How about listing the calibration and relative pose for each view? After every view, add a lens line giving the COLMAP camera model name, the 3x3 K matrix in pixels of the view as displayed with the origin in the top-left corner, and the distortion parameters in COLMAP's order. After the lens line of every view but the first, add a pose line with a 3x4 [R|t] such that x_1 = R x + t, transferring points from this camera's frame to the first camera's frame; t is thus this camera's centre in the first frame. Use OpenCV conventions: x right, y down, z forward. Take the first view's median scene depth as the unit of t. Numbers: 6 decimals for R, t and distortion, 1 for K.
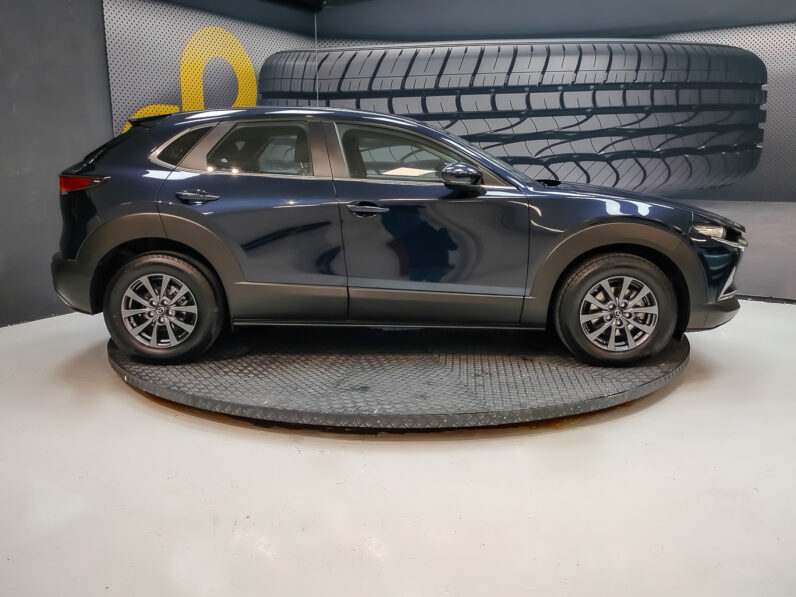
lens RADIAL K [[720.8, 0, 398.0], [0, 720.8, 298.5], [0, 0, 1]] dist [0.089793, -0.109010]
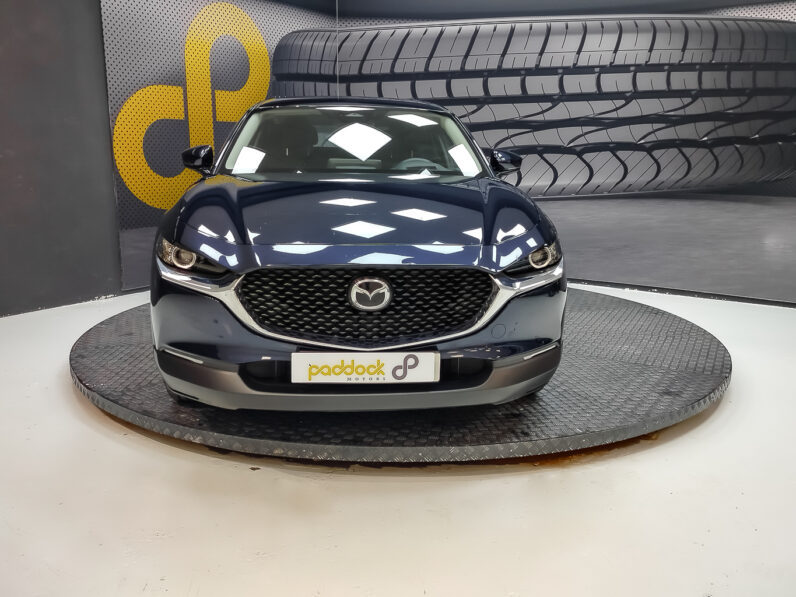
lens RADIAL K [[720.8, 0, 398.0], [0, 720.8, 298.5], [0, 0, 1]] dist [0.089793, -0.109010]
pose [[0.997900, 0.023213, -0.060473, 0.037031], [-0.022413, 0.999653, 0.013874, -0.011193], [0.060774, -0.012489, 0.998073, 0.074286]]
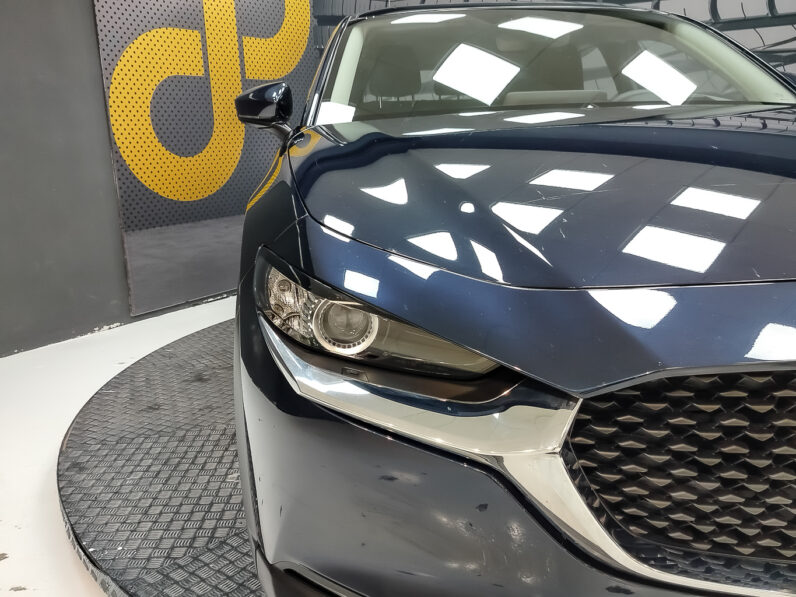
lens RADIAL K [[720.8, 0, 398.0], [0, 720.8, 298.5], [0, 0, 1]] dist [0.089793, -0.109010]
pose [[0.998266, -0.016184, -0.056590, -0.079031], [0.018214, 0.999202, 0.035543, -0.034515], [0.055970, -0.036512, 0.997765, 0.309172]]
